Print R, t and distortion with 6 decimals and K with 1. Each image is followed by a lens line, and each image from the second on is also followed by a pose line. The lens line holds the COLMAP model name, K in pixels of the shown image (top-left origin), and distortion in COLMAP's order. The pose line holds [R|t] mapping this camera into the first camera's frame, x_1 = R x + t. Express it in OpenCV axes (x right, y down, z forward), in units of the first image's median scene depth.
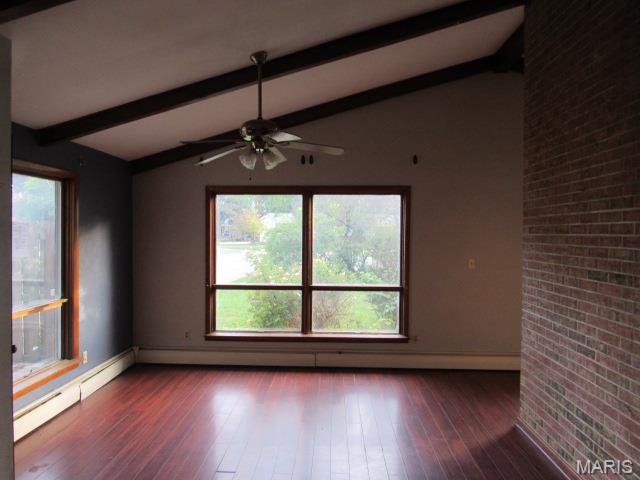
lens RADIAL K [[461.1, 0, 312.7], [0, 461.1, 238.5], [0, 0, 1]] dist [-0.000717, 0.005909]
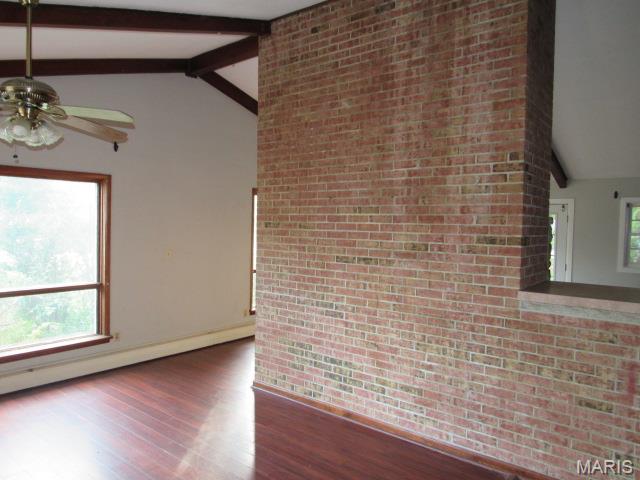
lens RADIAL K [[461.1, 0, 312.7], [0, 461.1, 238.5], [0, 0, 1]] dist [-0.000717, 0.005909]
pose [[0.599556, -0.018441, 0.800120, -0.521807], [-0.005134, 0.999625, 0.026886, -0.019615], [-0.800316, -0.020227, 0.599237, 0.205586]]
